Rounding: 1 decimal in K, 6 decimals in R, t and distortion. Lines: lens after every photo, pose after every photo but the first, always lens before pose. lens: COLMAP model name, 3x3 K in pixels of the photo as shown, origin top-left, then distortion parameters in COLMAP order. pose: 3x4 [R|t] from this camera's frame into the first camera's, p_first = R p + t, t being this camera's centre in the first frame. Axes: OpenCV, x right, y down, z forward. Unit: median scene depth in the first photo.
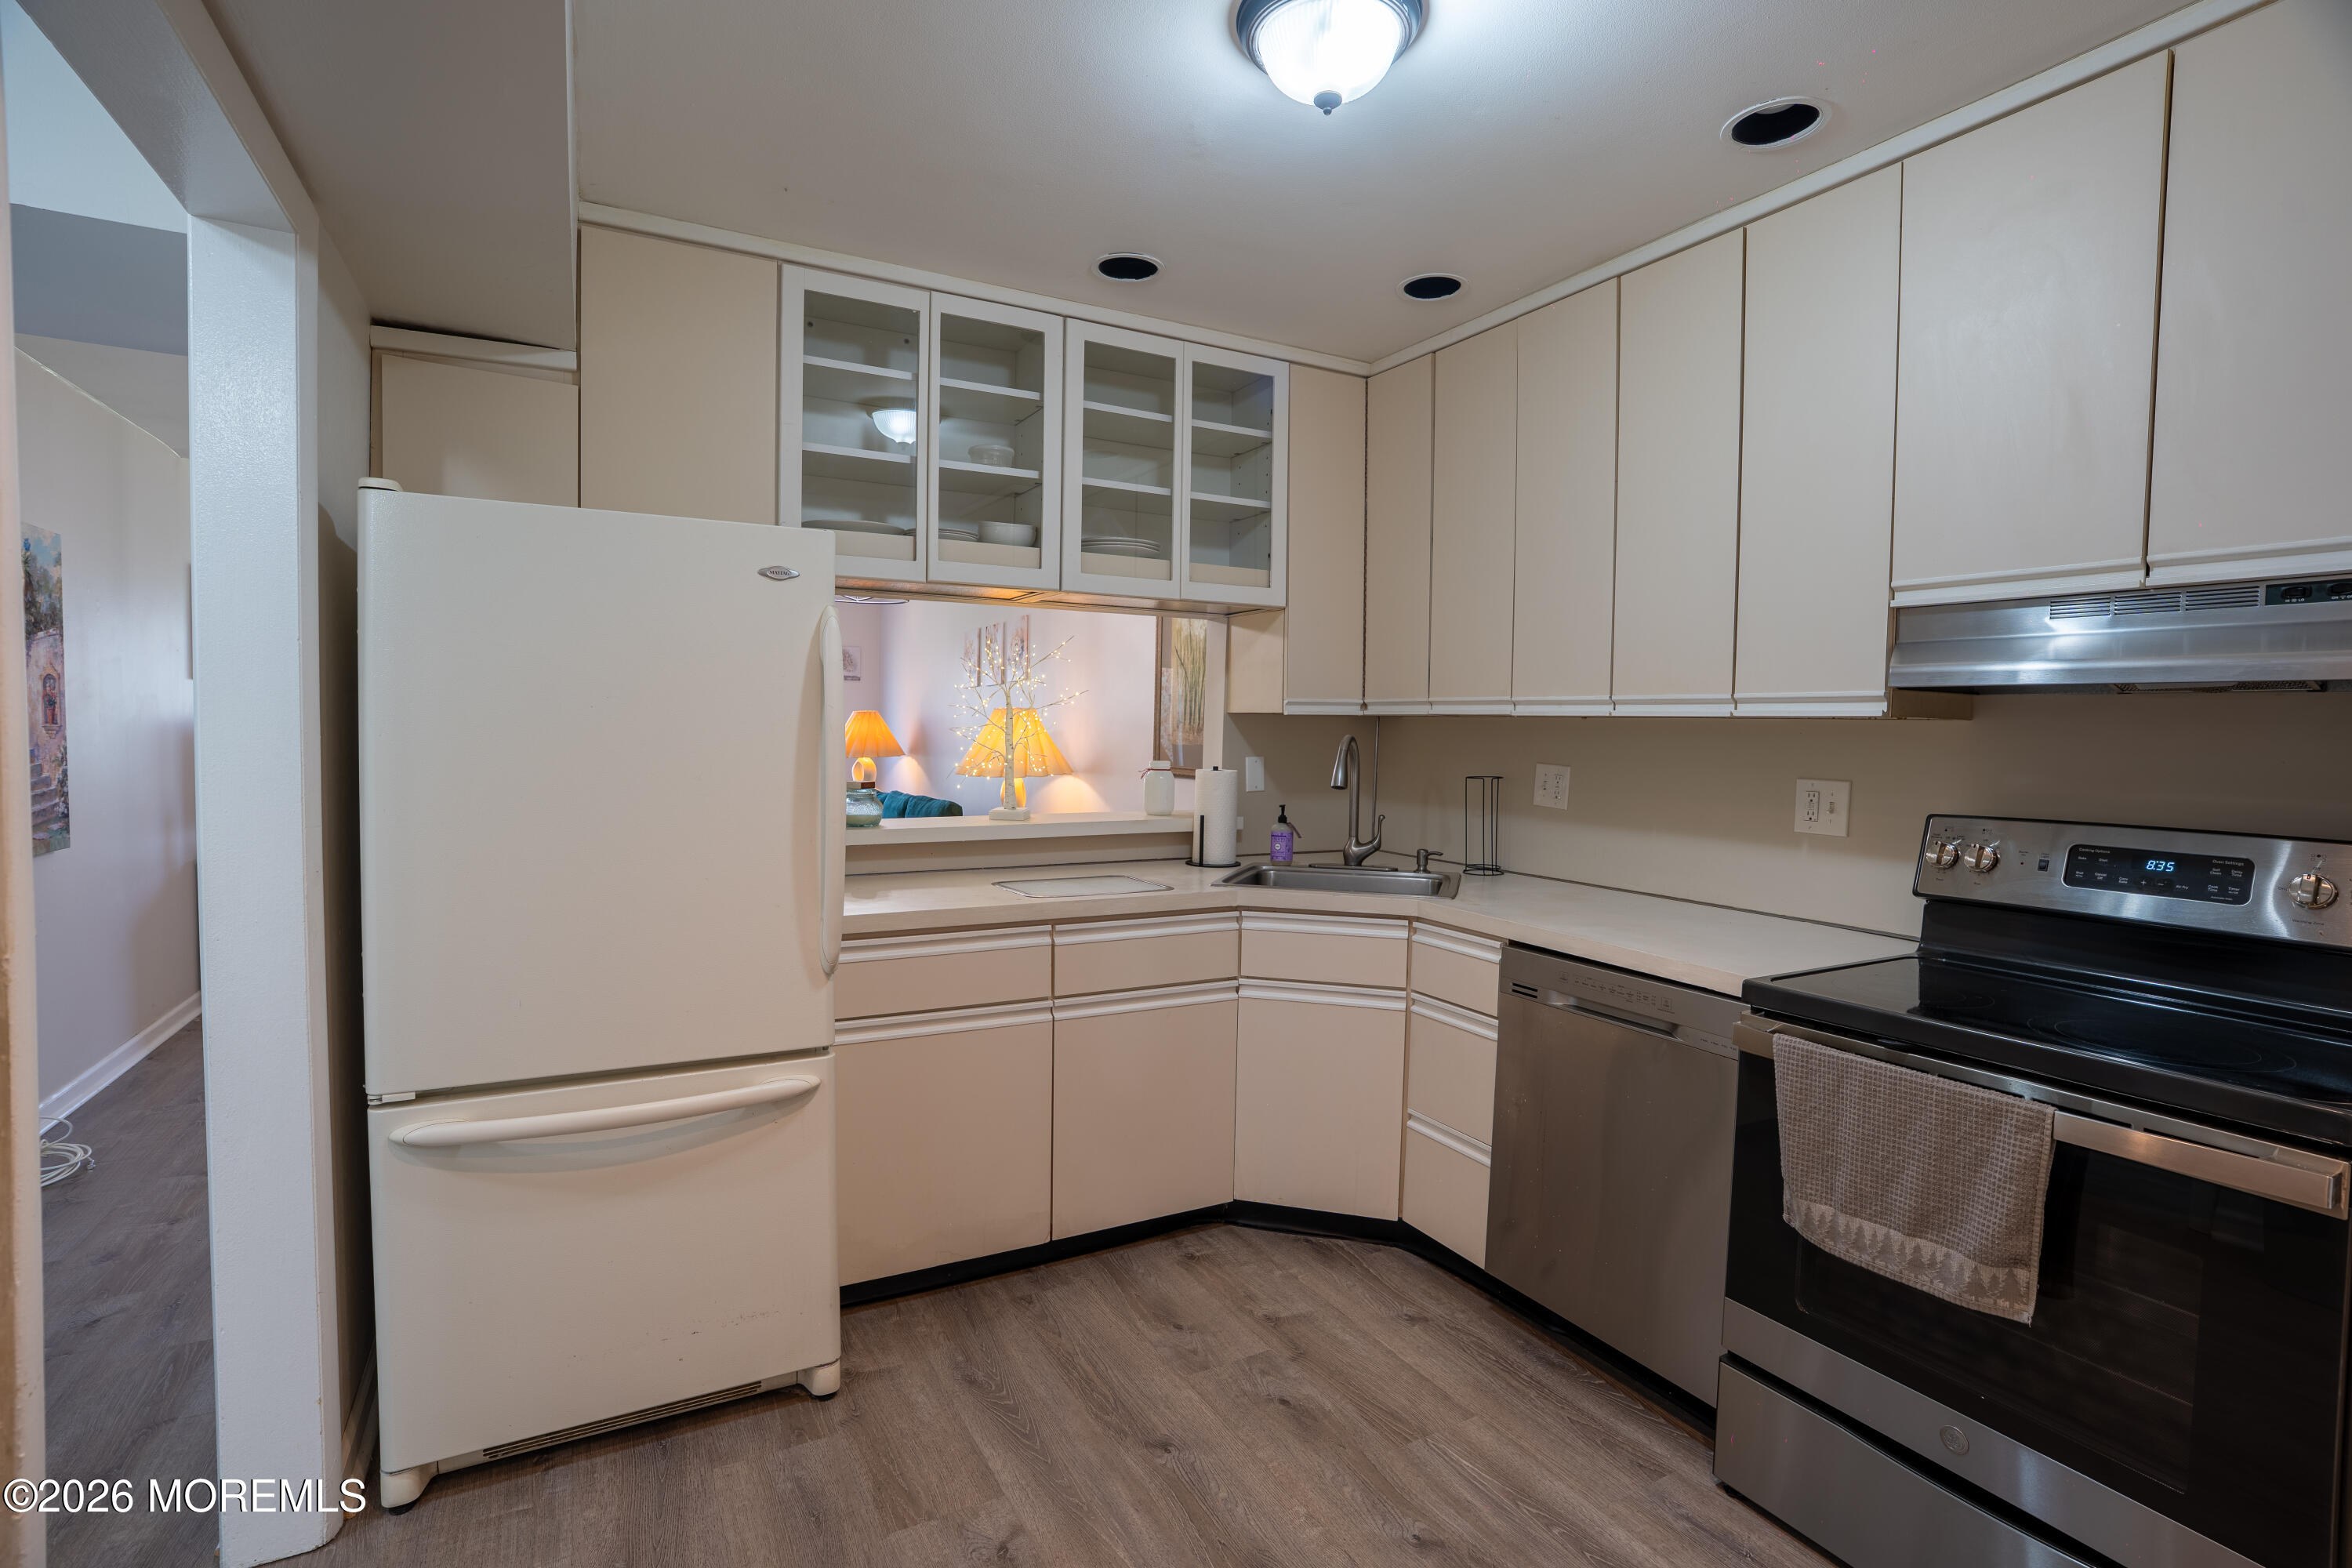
lens RADIAL K [[1088.1, 0, 1175.4], [0, 1088.1, 784.0], [0, 0, 1]] dist [-0.029586, 0.000954]
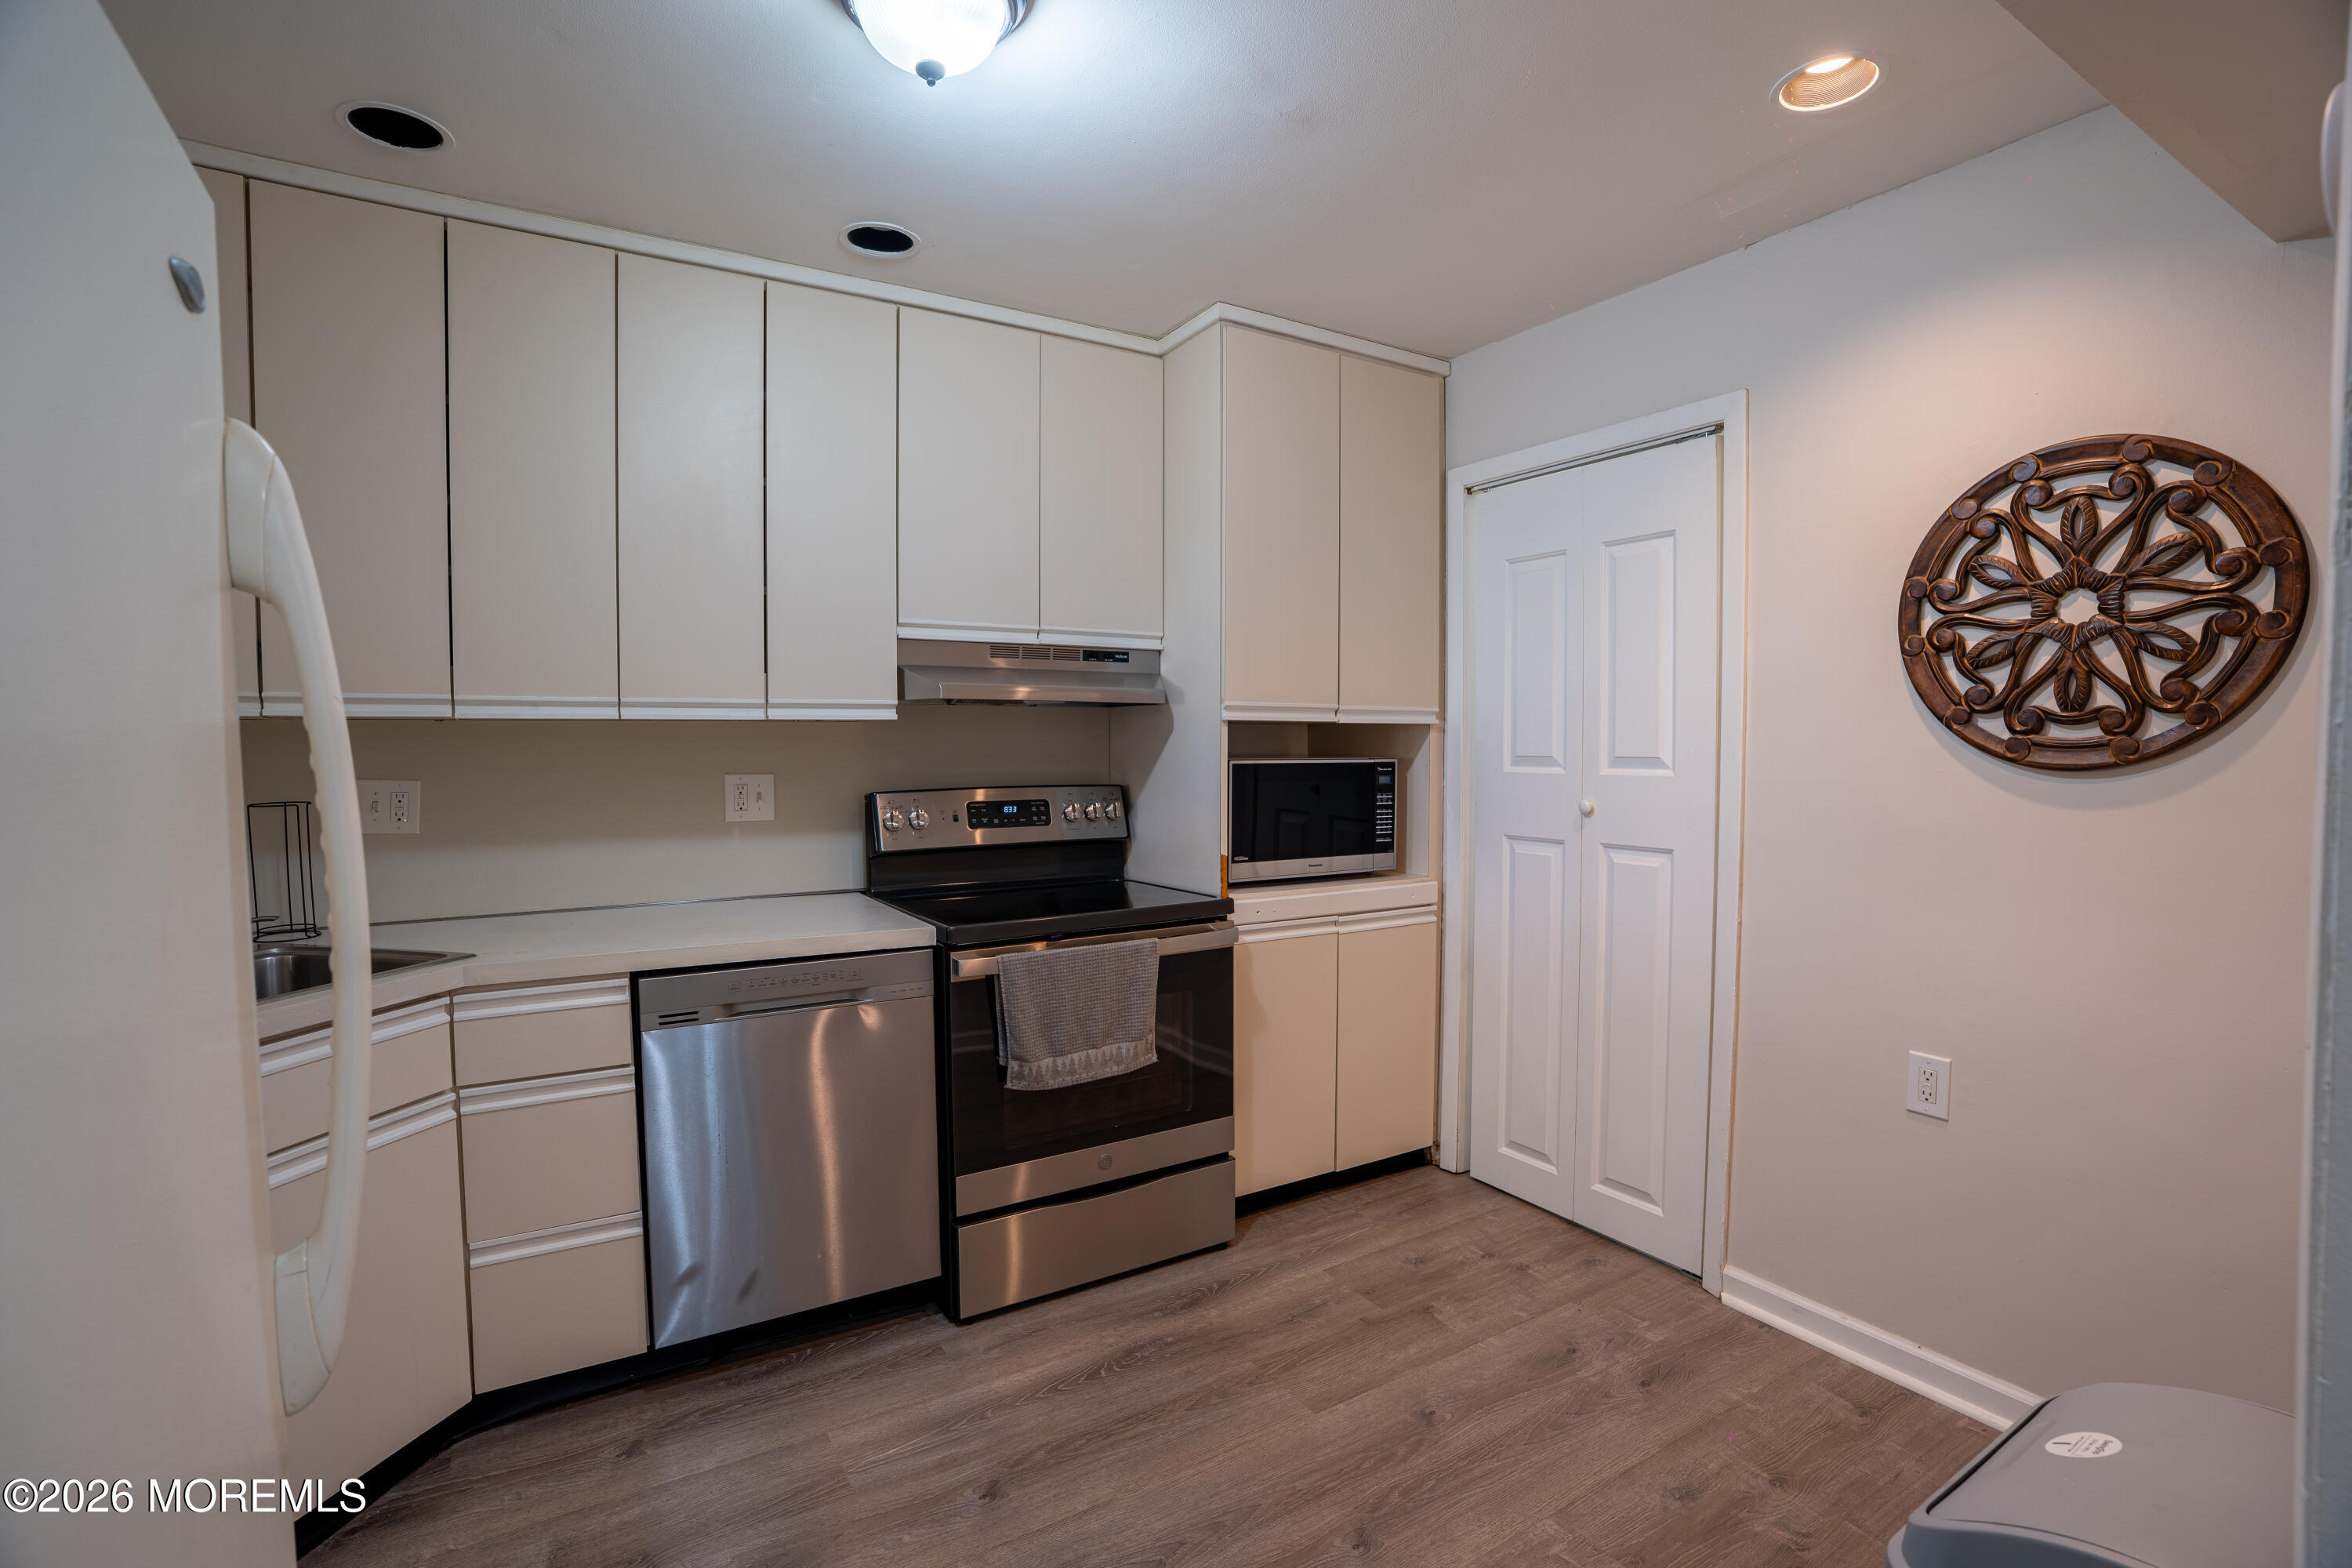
lens RADIAL K [[1088.1, 0, 1177.8], [0, 1088.1, 788.6], [0, 0, 1]] dist [-0.029586, 0.000954]
pose [[-0.038511, -0.064353, 0.997184, -0.693027], [0.054136, 0.996324, 0.066388, -0.048615], [-0.997791, 0.056540, -0.034886, 0.699483]]
